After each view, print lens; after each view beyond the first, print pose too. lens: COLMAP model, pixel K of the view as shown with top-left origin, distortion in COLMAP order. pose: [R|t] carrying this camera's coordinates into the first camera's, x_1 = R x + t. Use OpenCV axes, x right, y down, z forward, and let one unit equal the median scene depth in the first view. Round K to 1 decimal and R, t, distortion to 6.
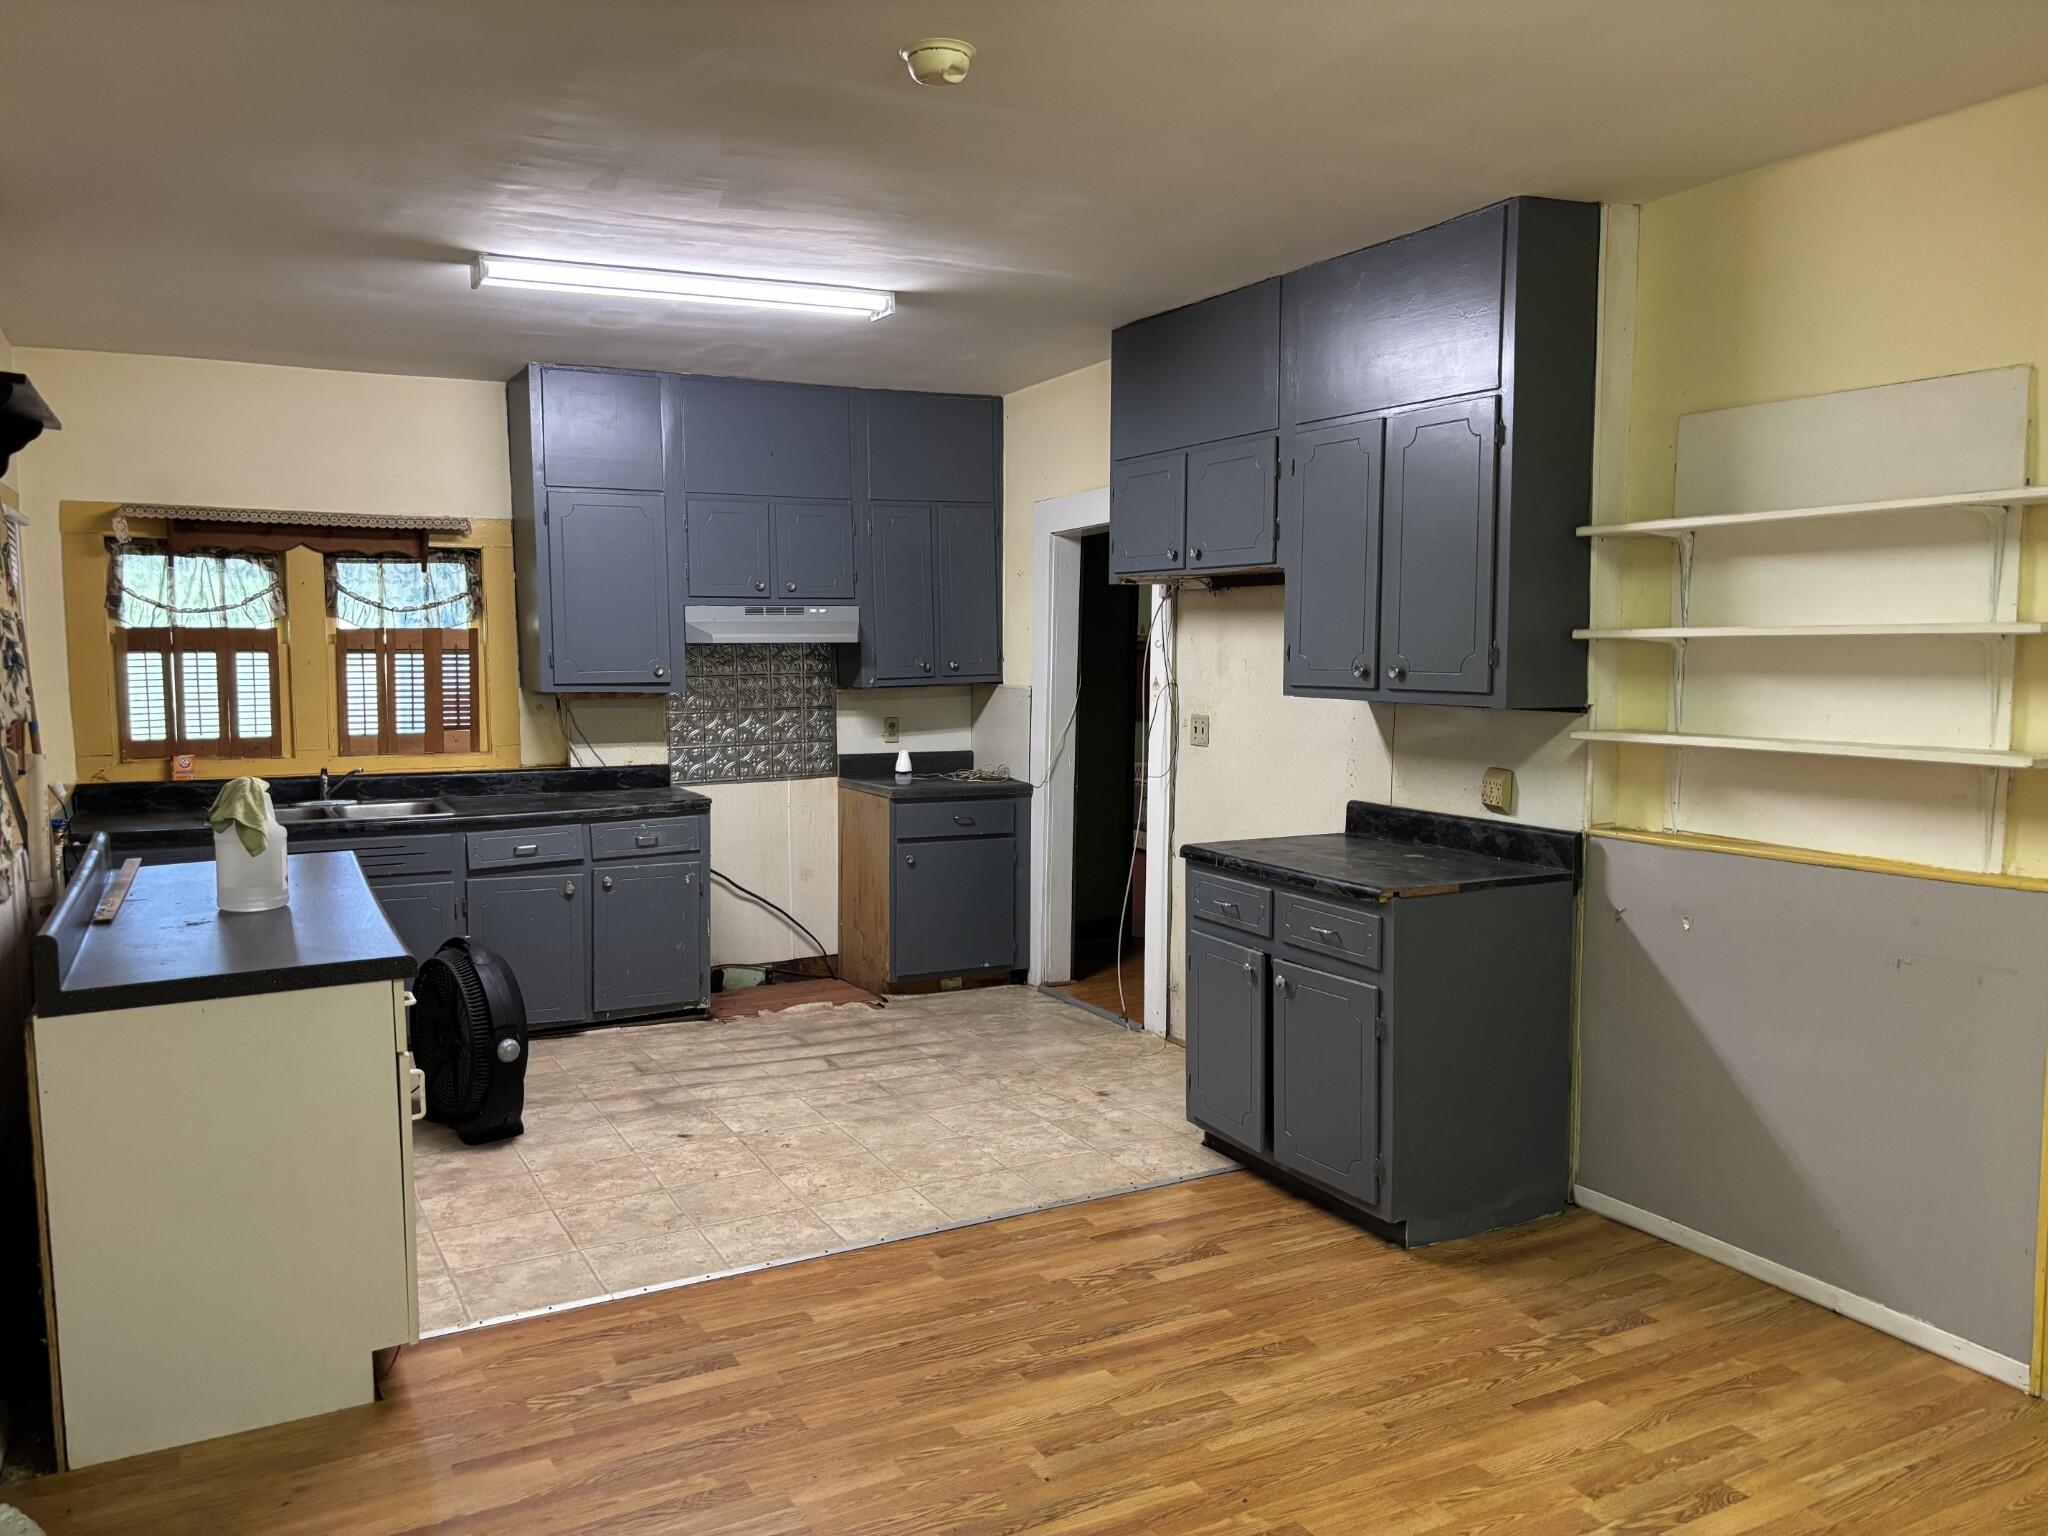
lens RADIAL K [[1542.8, 0, 1026.7], [0, 1542.8, 767.3], [0, 0, 1]] dist [0.025675, 0.008815]
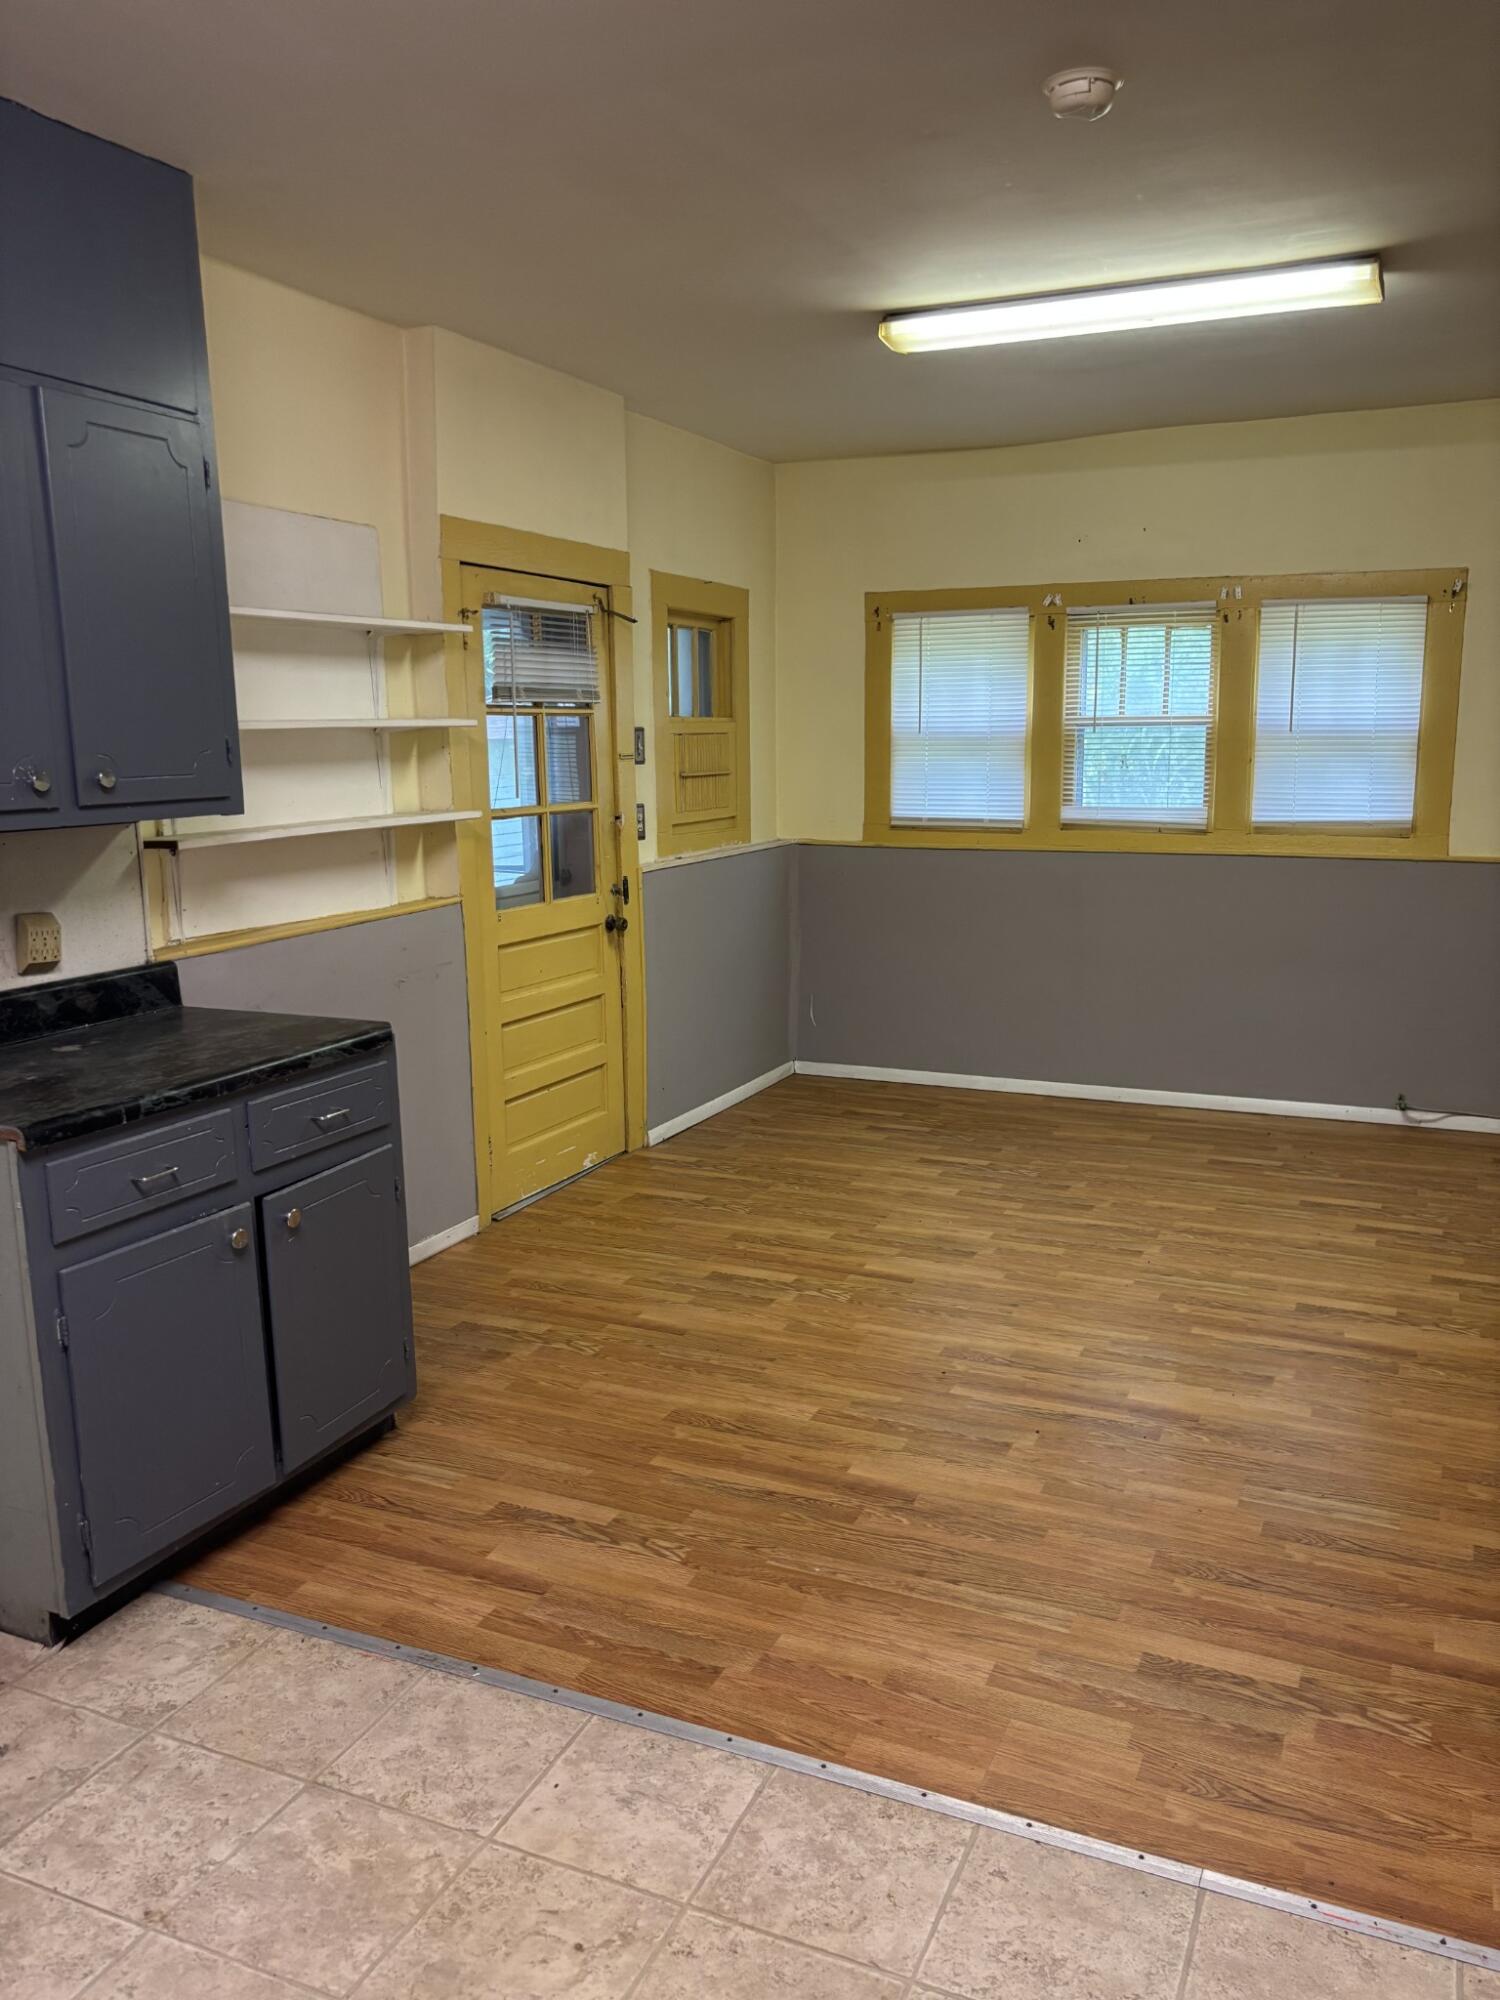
lens RADIAL K [[1506.6, 0, 751.6], [0, 1506.6, 1002.7], [0, 0, 1]] dist [0.025675, 0.008815]
pose [[-0.598589, -0.128127, 0.790743, -0.584760], [0.090147, 0.970080, 0.225427, -0.110275], [-0.795968, 0.206222, -0.569129, 1.421481]]
